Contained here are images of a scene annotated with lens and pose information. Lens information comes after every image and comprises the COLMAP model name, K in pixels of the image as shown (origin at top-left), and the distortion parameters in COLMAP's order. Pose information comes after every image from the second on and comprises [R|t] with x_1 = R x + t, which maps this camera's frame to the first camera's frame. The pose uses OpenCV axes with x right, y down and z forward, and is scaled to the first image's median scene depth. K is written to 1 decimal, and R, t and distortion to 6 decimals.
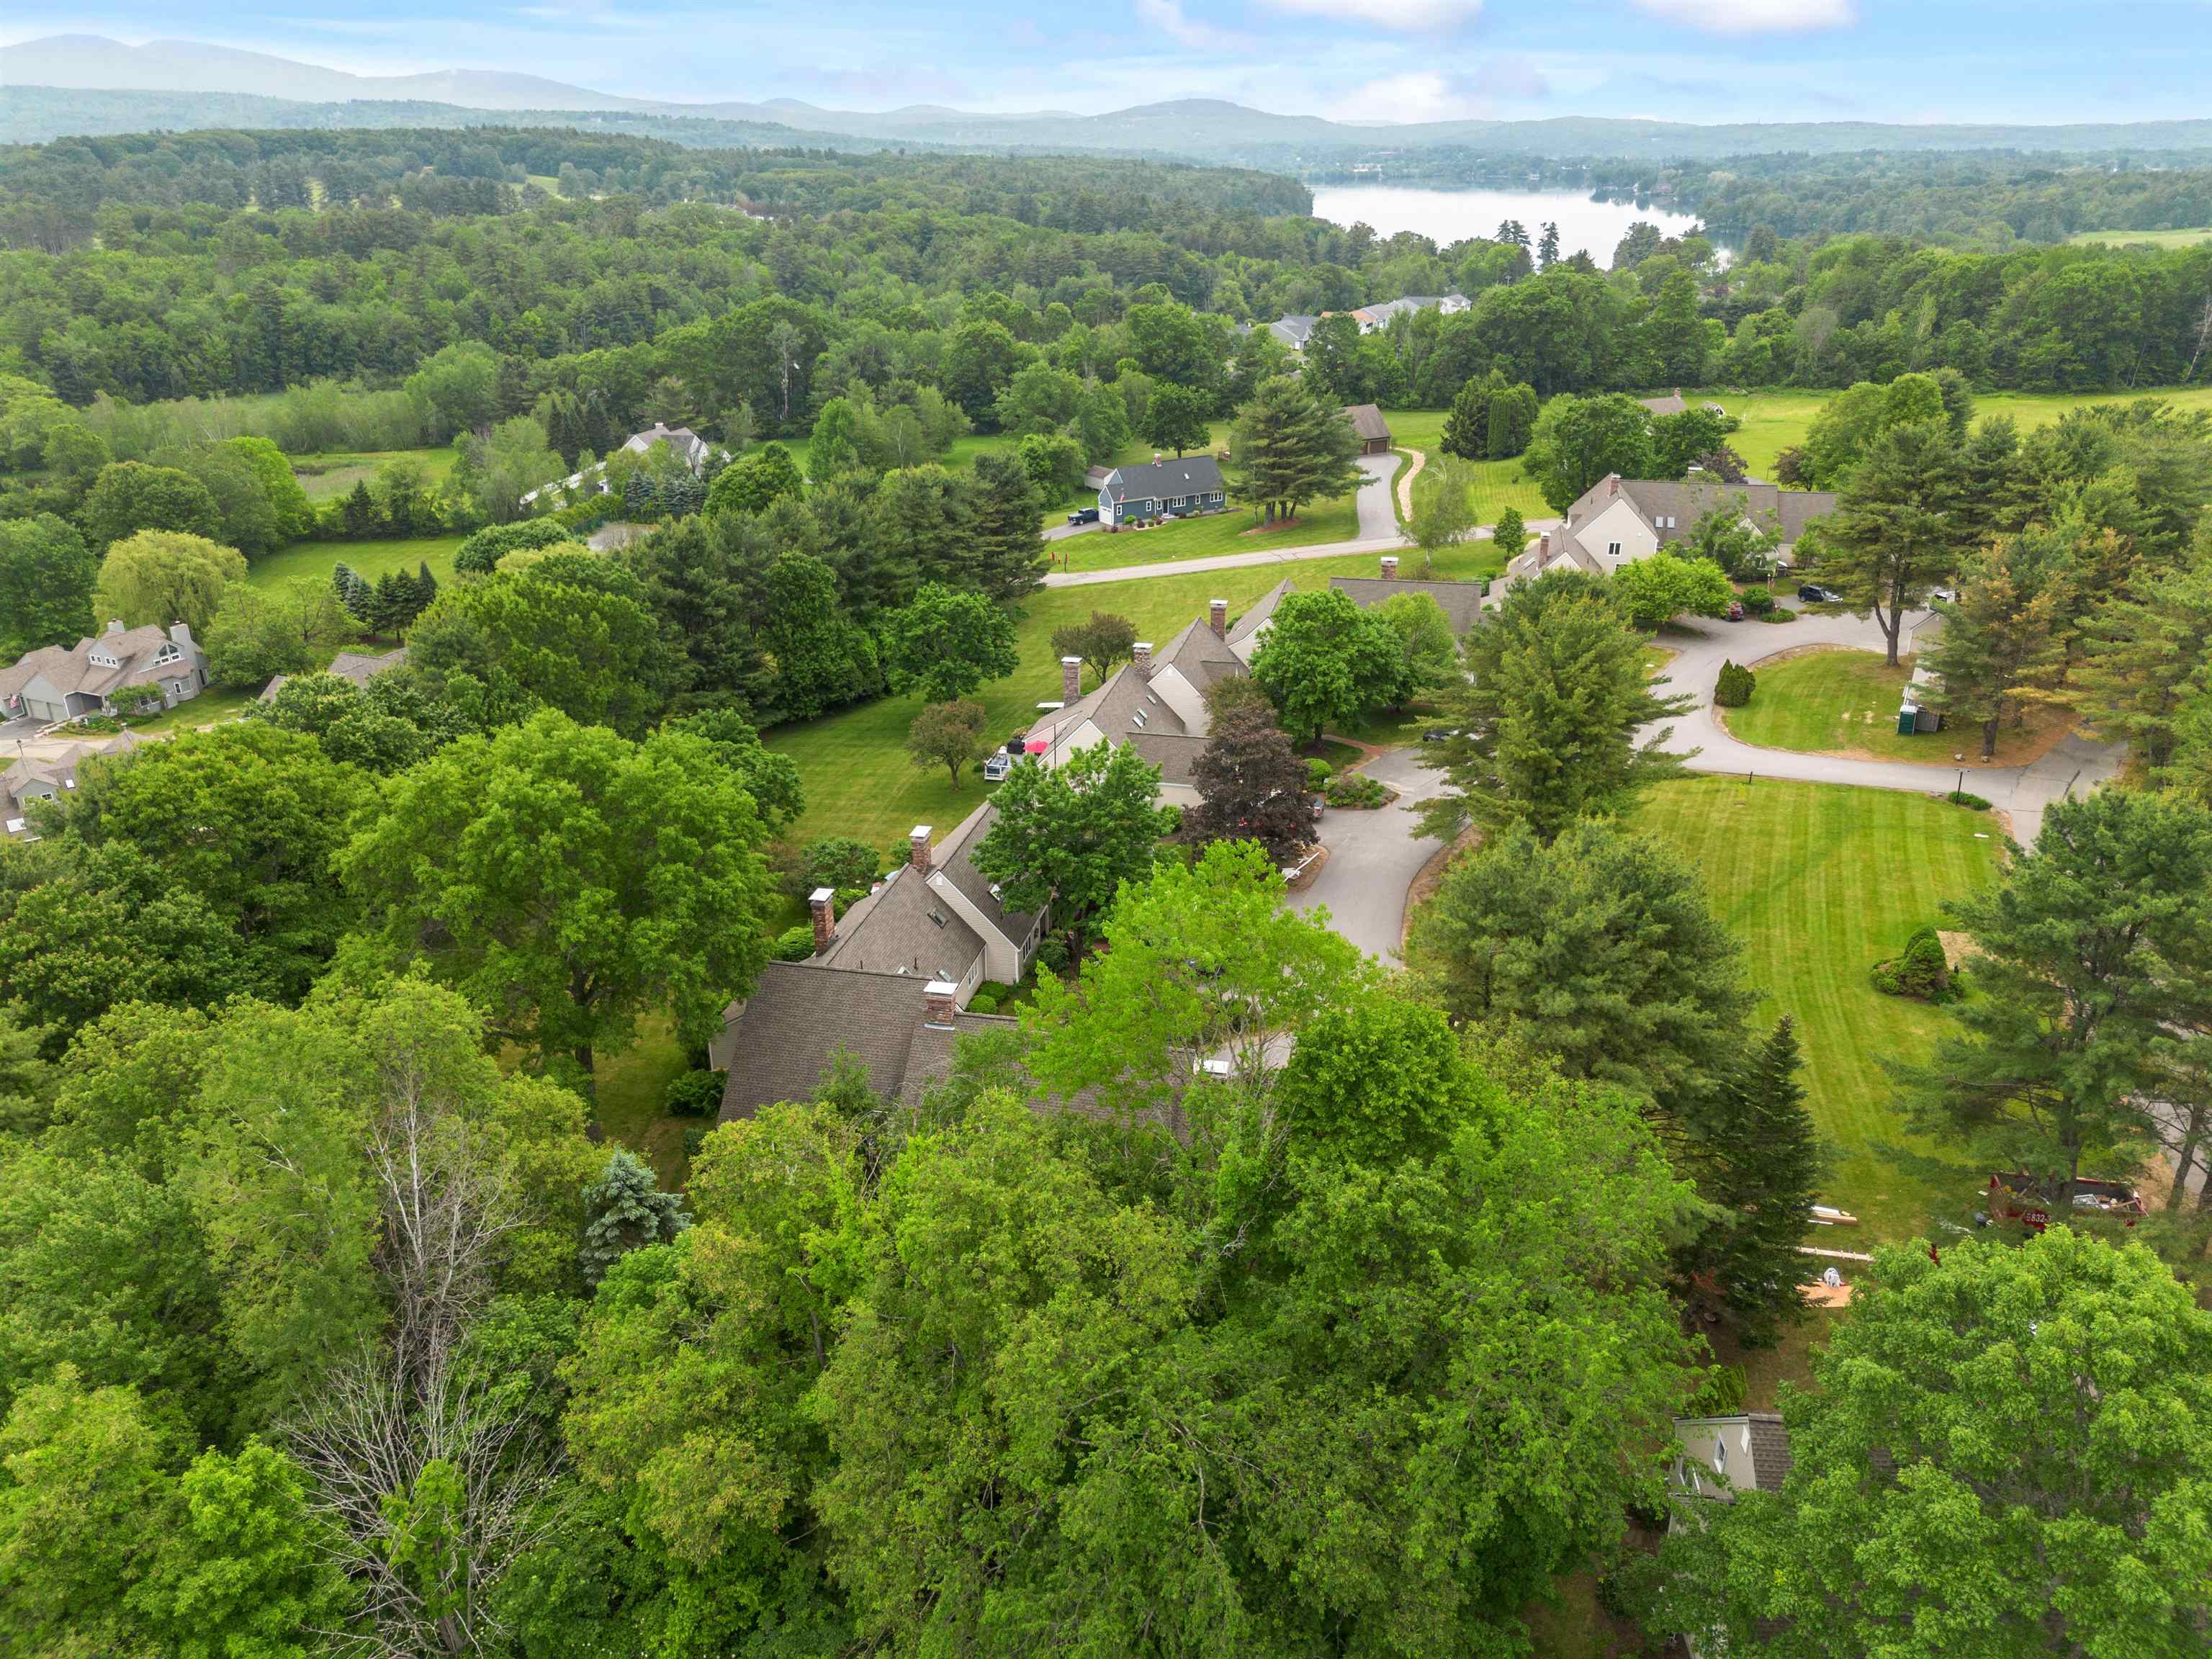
lens RADIAL K [[1560.3, 0, 1115.6], [0, 1560.3, 824.9], [0, 0, 1]] dist [0.064960, -0.054005]
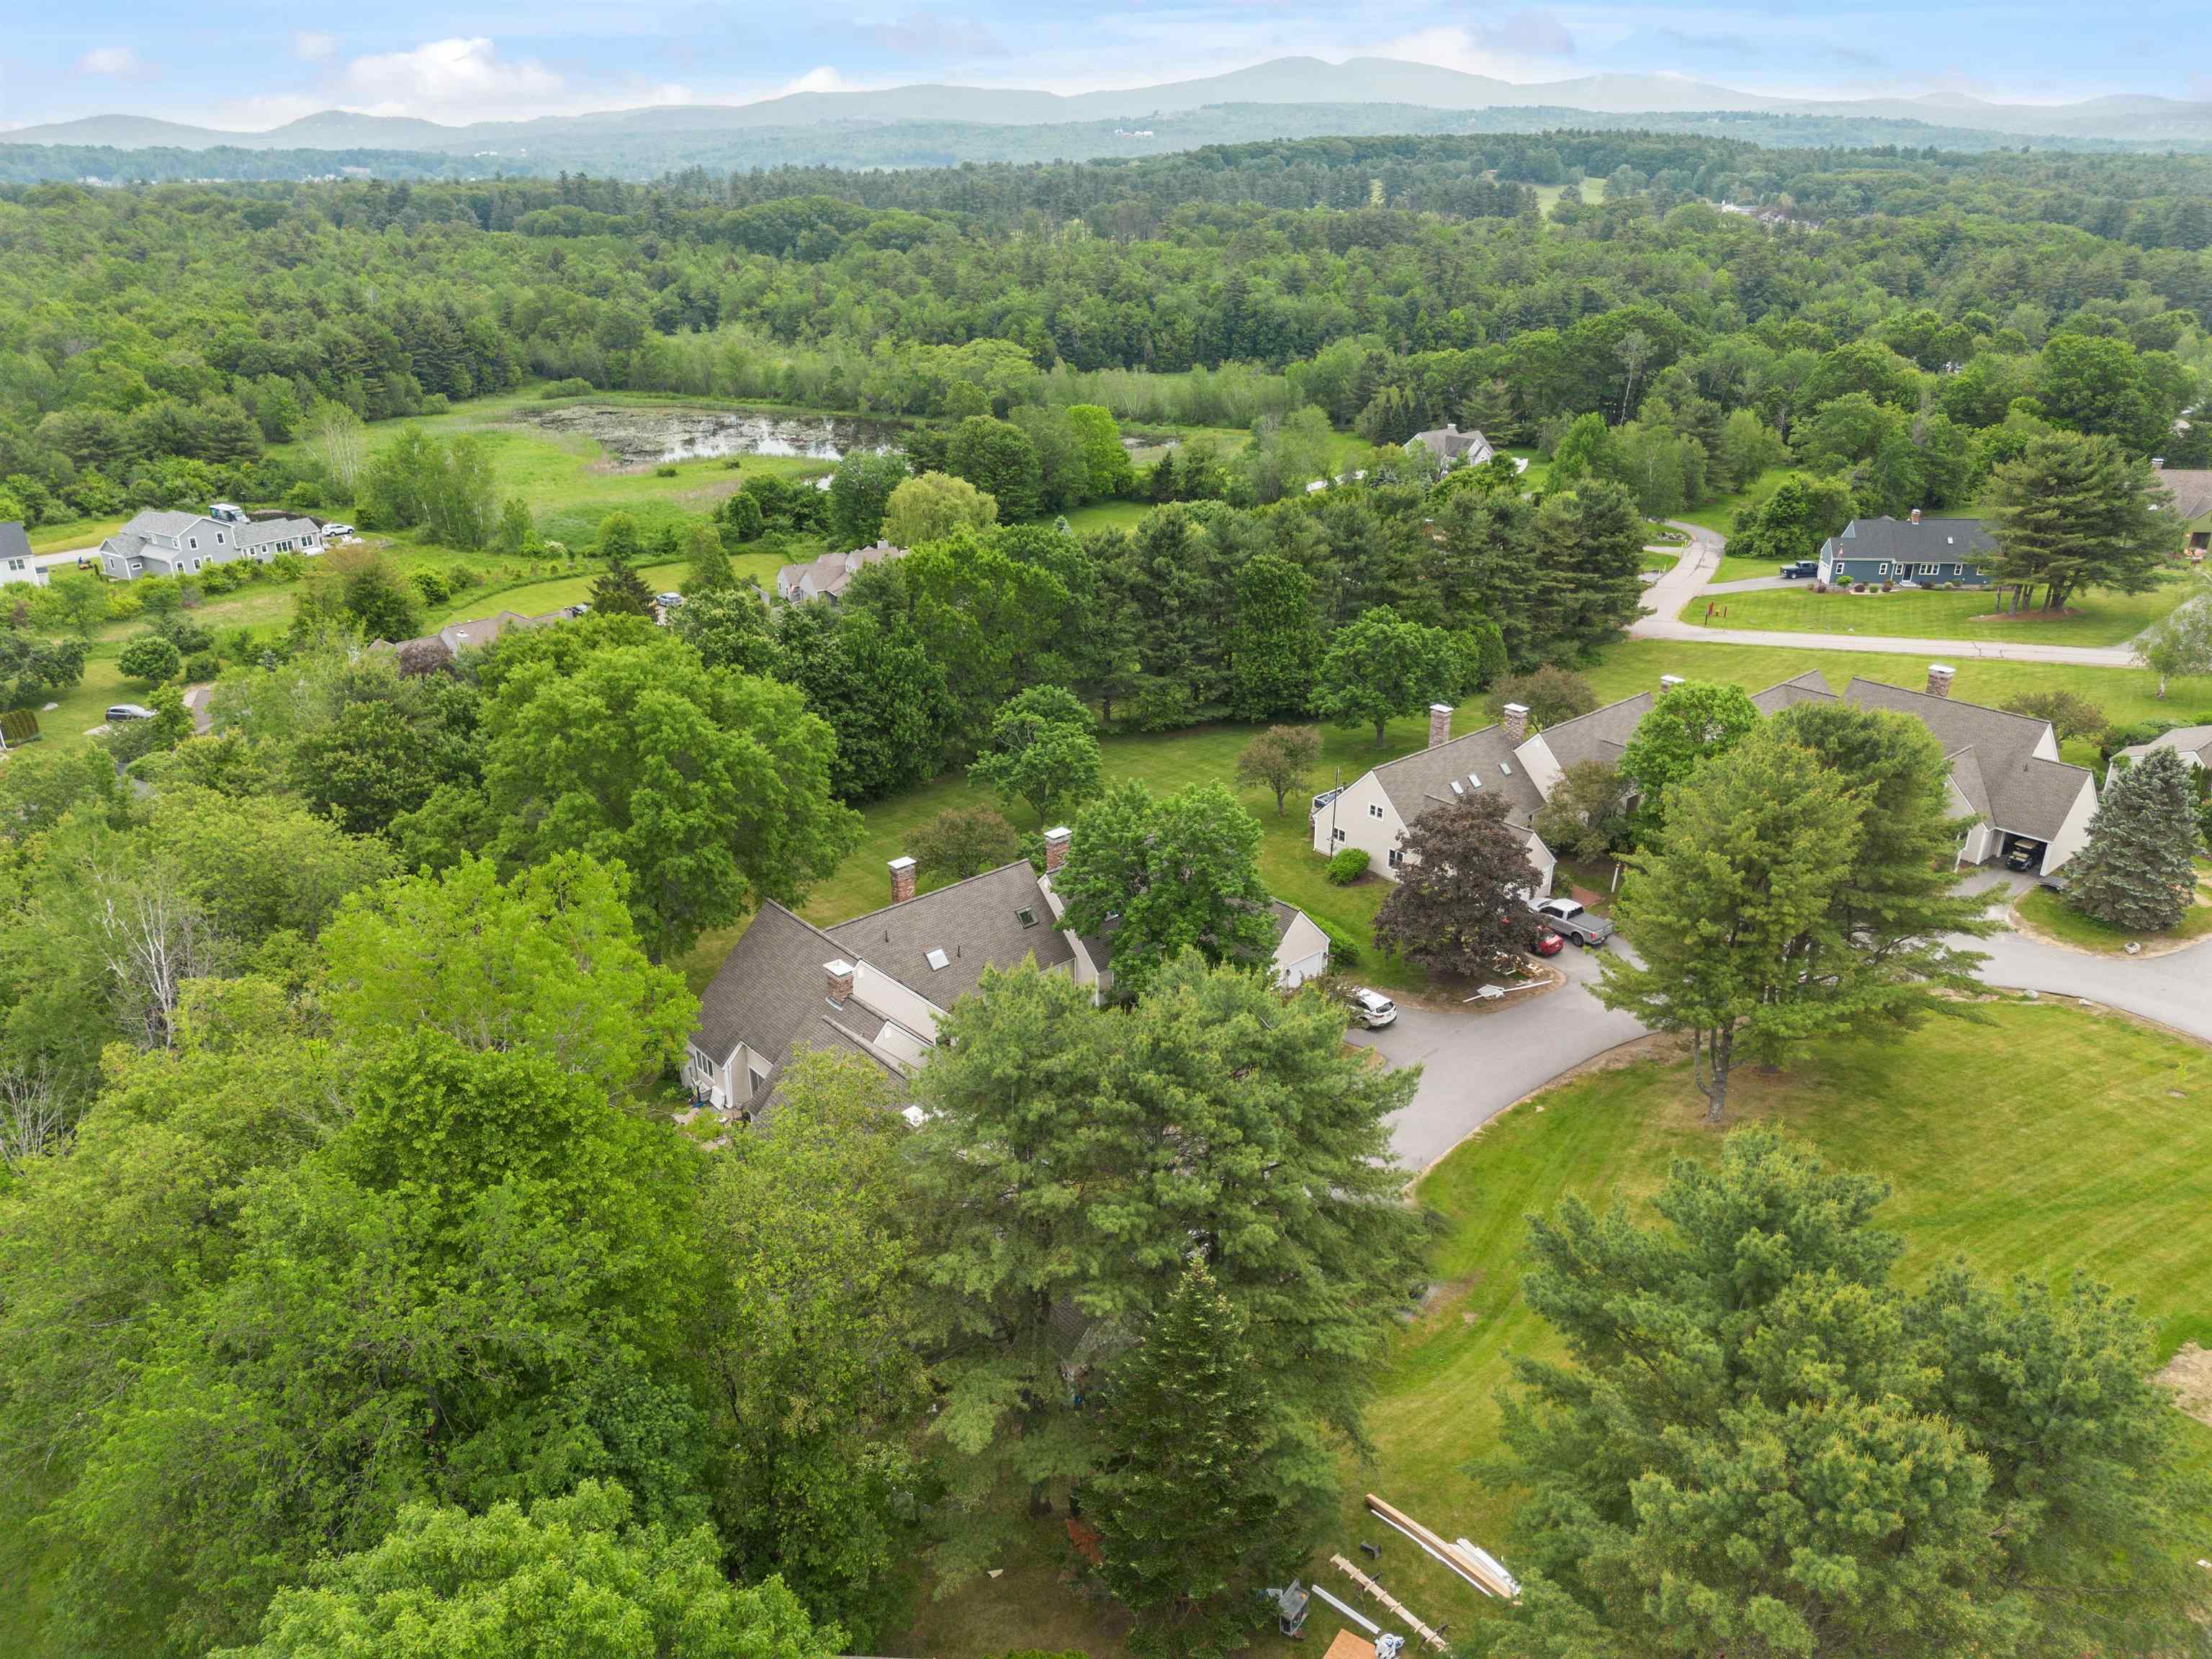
lens RADIAL K [[1560.3, 0, 1115.6], [0, 1560.3, 824.9], [0, 0, 1]] dist [0.064960, -0.054005]
pose [[0.813216, 0.232871, -0.533339, 0.149148], [-0.233316, 0.970035, 0.067795, -0.026181], [0.533145, 0.069305, 0.843180, 0.056973]]
